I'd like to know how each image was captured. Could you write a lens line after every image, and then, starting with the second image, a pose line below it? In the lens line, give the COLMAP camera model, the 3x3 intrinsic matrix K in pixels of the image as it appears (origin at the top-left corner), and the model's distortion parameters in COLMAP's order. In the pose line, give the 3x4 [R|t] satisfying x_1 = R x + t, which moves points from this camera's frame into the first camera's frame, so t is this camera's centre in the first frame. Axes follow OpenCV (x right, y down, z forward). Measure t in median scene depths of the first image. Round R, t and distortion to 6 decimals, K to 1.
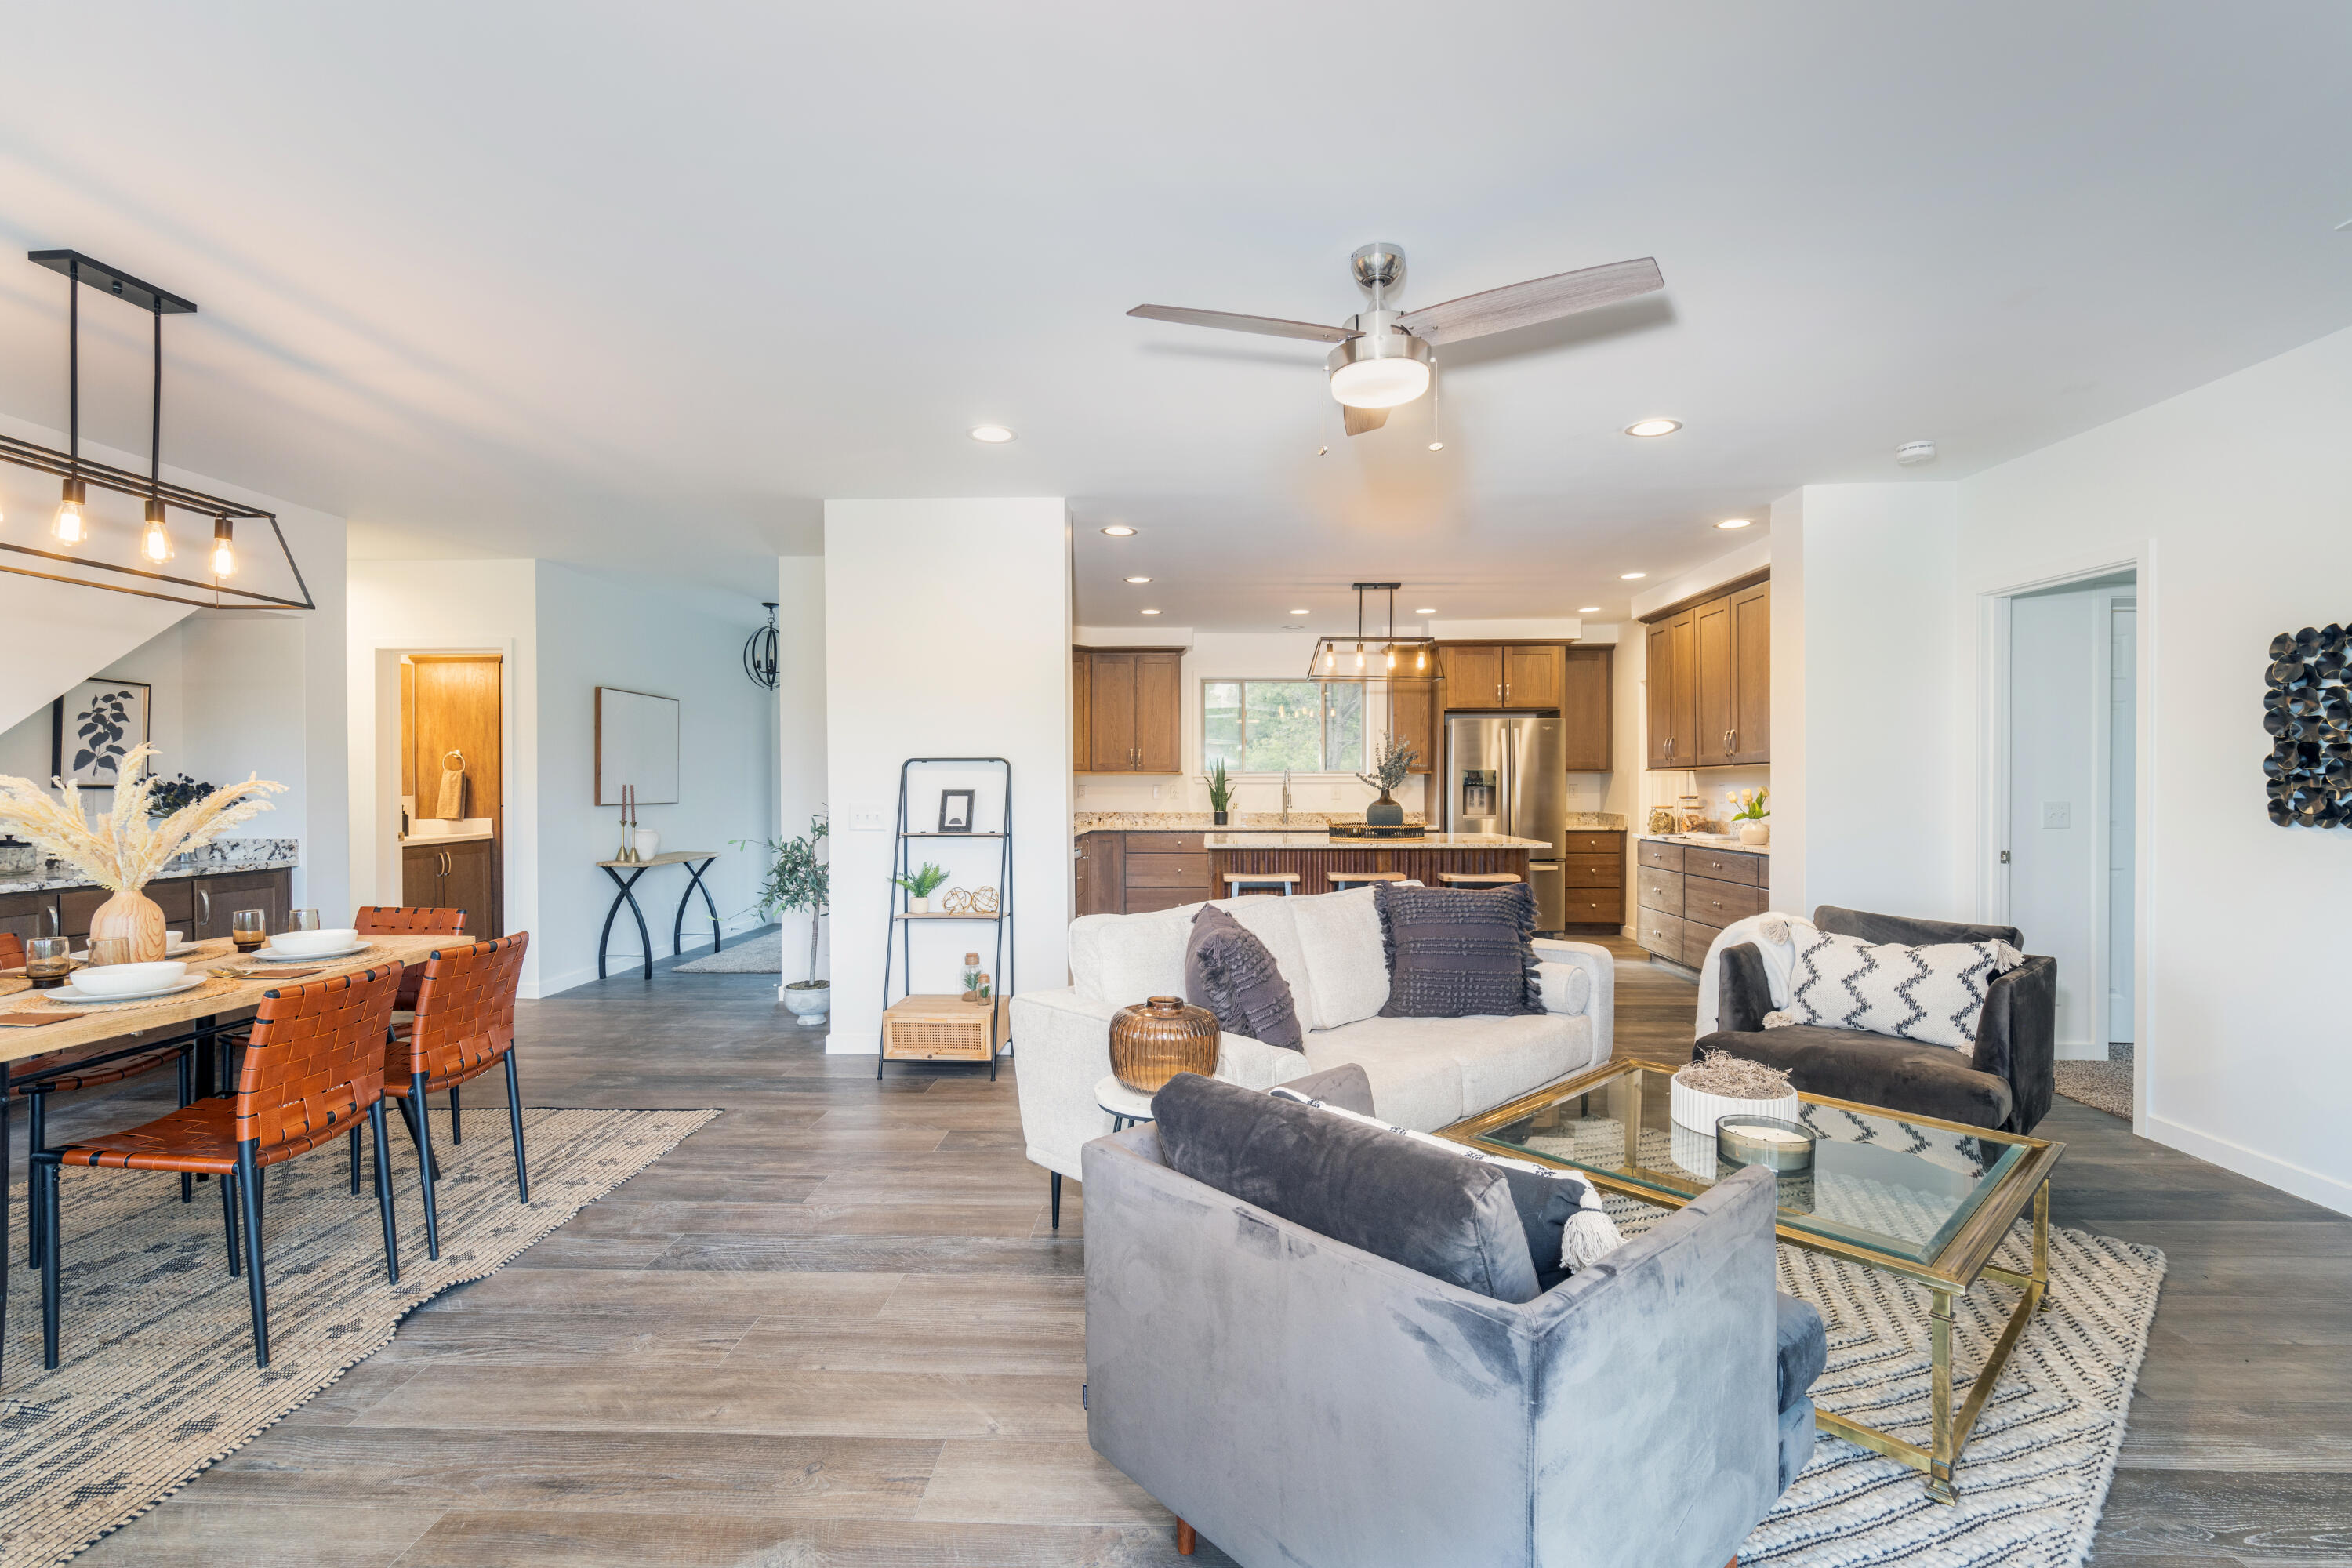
lens RADIAL K [[1068.7, 0, 1198.7], [0, 1068.7, 785.9], [0, 0, 1]] dist [0.004754, 0.000538]
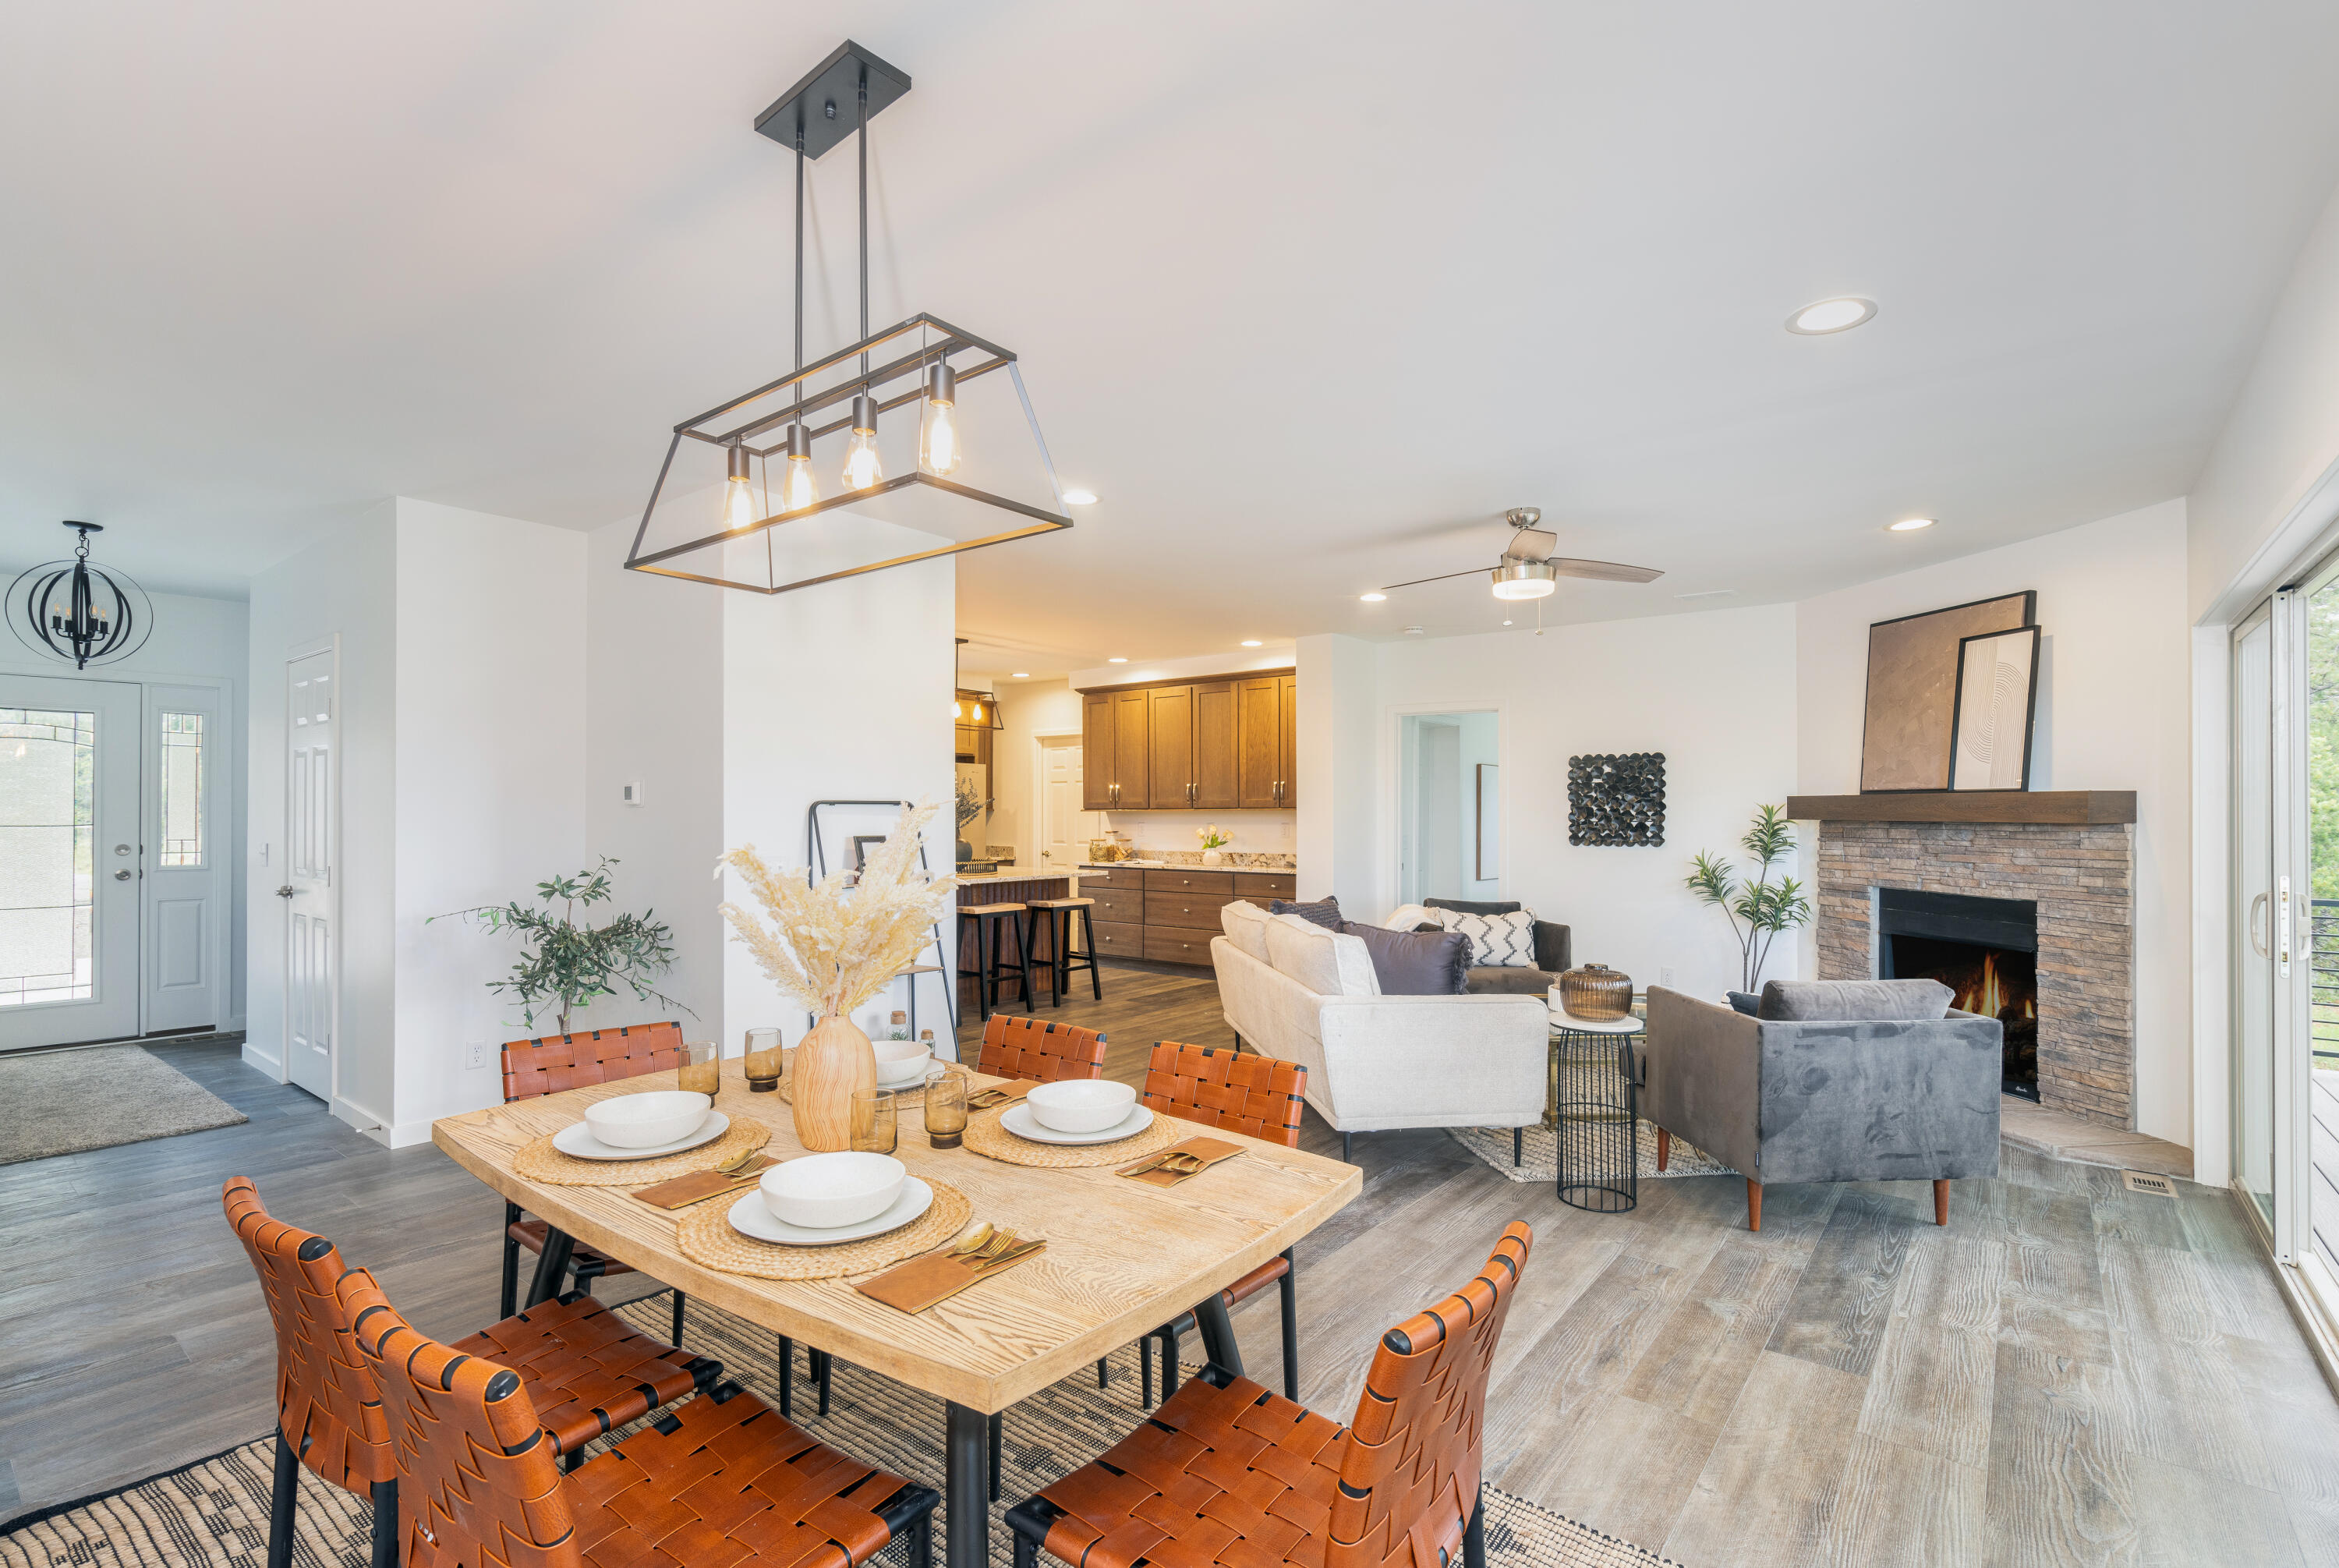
lens RADIAL K [[1062.8, 0, 1192.0], [0, 1062.8, 785.9], [0, 0, 1]] dist [0.004754, 0.000538]
pose [[0.596713, 0.024091, 0.802093, -0.811465], [-0.002000, 0.999591, -0.028534, -0.013791], [-0.802452, 0.015422, 0.596517, 0.243440]]
